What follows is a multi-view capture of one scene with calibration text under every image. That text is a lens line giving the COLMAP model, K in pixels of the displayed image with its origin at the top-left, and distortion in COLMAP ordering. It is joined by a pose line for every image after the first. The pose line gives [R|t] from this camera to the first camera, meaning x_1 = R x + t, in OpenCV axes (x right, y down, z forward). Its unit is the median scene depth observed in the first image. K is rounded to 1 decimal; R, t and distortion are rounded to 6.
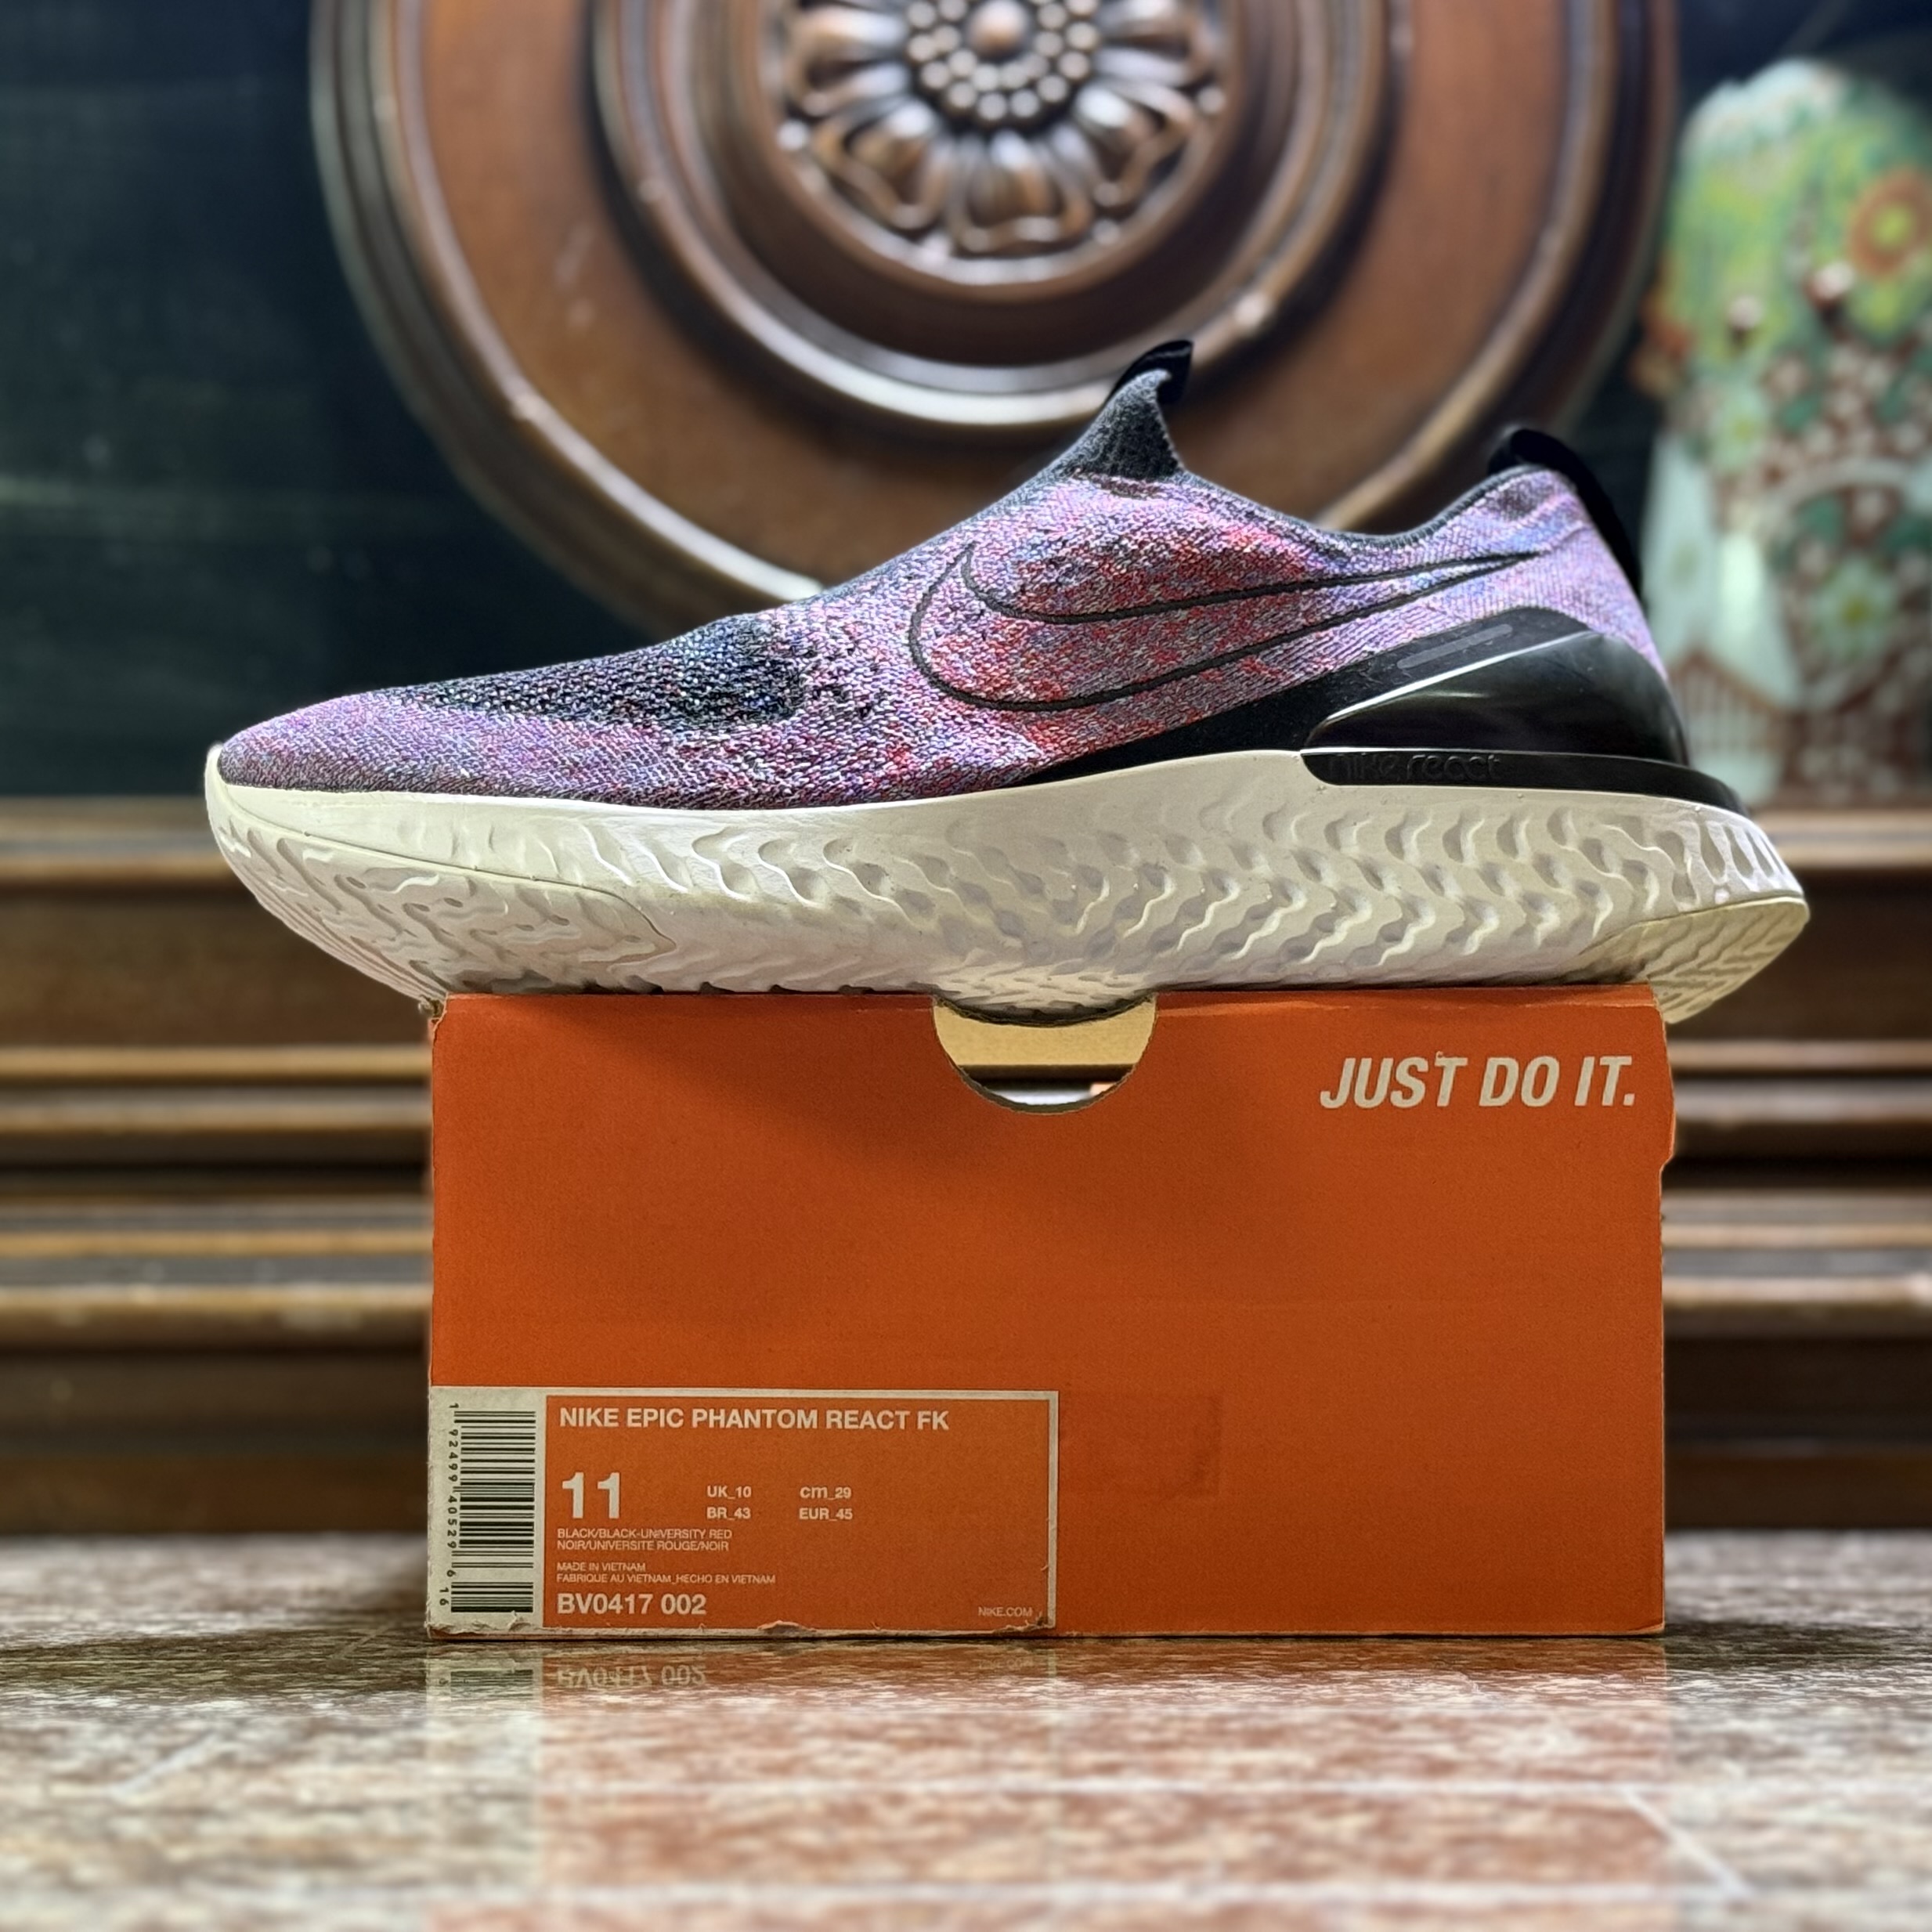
lens RADIAL K [[4109.3, 0, 966.0], [0, 4109.3, 966.0], [0, 0, 1]] dist [0.135689, 0.121006]
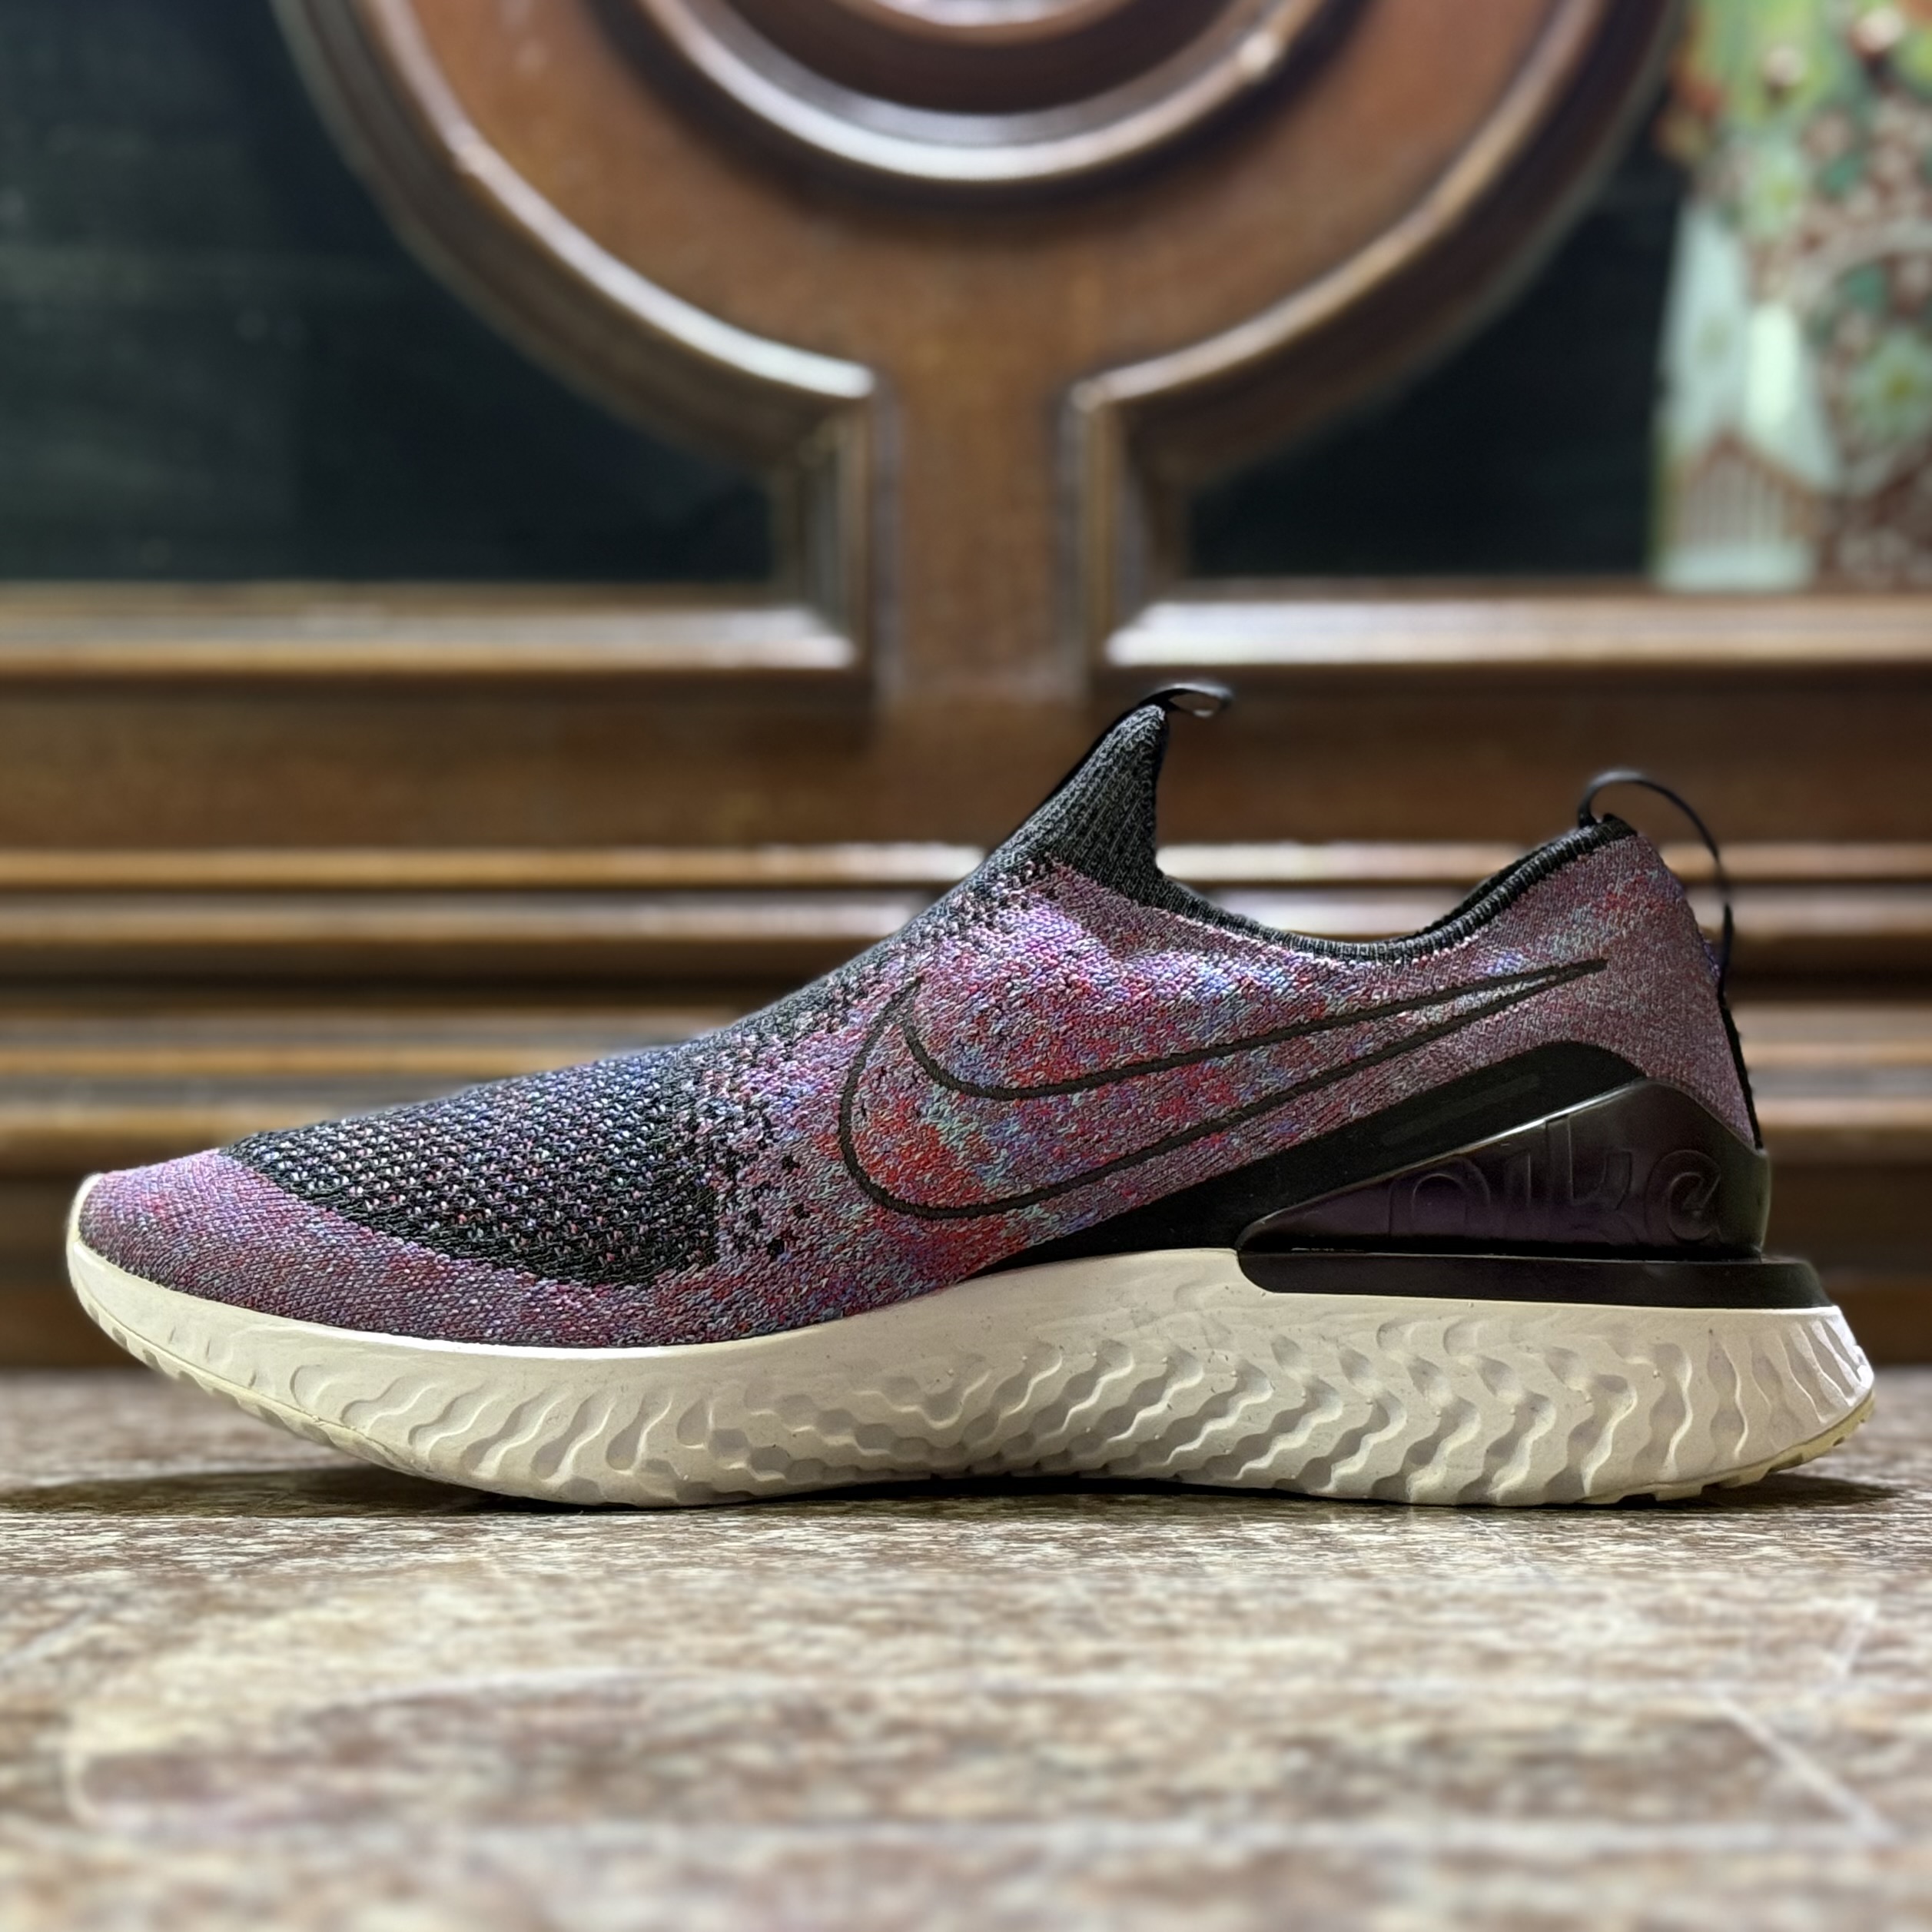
lens RADIAL K [[4109.3, 0, 966.0], [0, 4109.3, 966.0], [0, 0, 1]] dist [0.135689, 0.121006]
pose [[0.999993, 0.000603, 0.003800, 0.001132], [-0.000765, 0.999084, 0.042785, 0.010535], [-0.003770, -0.042788, 0.999077, 0.126800]]
